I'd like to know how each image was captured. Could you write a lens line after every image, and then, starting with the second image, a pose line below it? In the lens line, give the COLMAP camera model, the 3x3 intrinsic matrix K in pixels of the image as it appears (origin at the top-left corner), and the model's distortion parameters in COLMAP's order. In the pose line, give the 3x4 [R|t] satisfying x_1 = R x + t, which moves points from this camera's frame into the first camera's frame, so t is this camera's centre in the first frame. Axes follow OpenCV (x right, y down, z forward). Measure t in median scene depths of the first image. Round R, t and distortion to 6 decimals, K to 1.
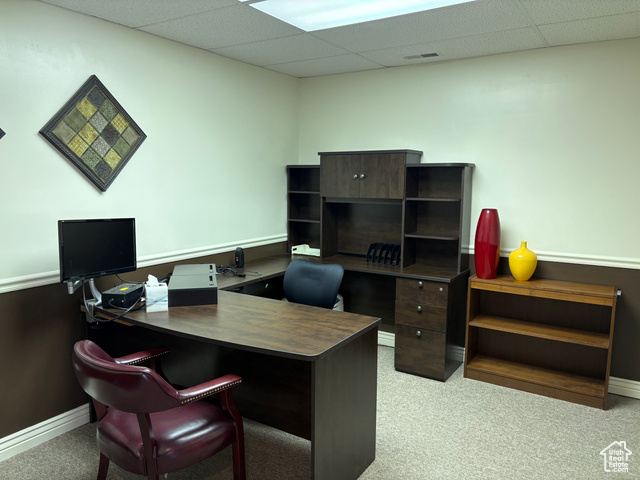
lens RADIAL K [[487.6, 0, 317.4], [0, 487.6, 241.7], [0, 0, 1]] dist [0.033747, 0.002180]
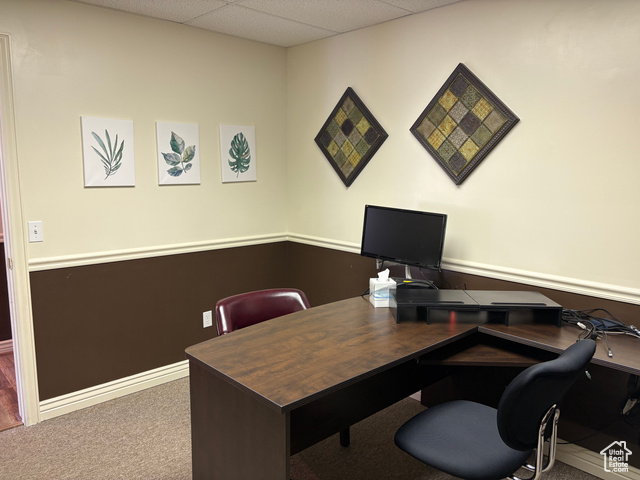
lens RADIAL K [[487.6, 0, 317.4], [0, 487.6, 241.7], [0, 0, 1]] dist [0.033747, 0.002180]
pose [[-0.253554, 0.134224, -0.957964, 0.583023], [-0.147363, 0.973407, 0.175392, -0.127008], [0.956031, 0.185640, -0.227032, 1.020703]]
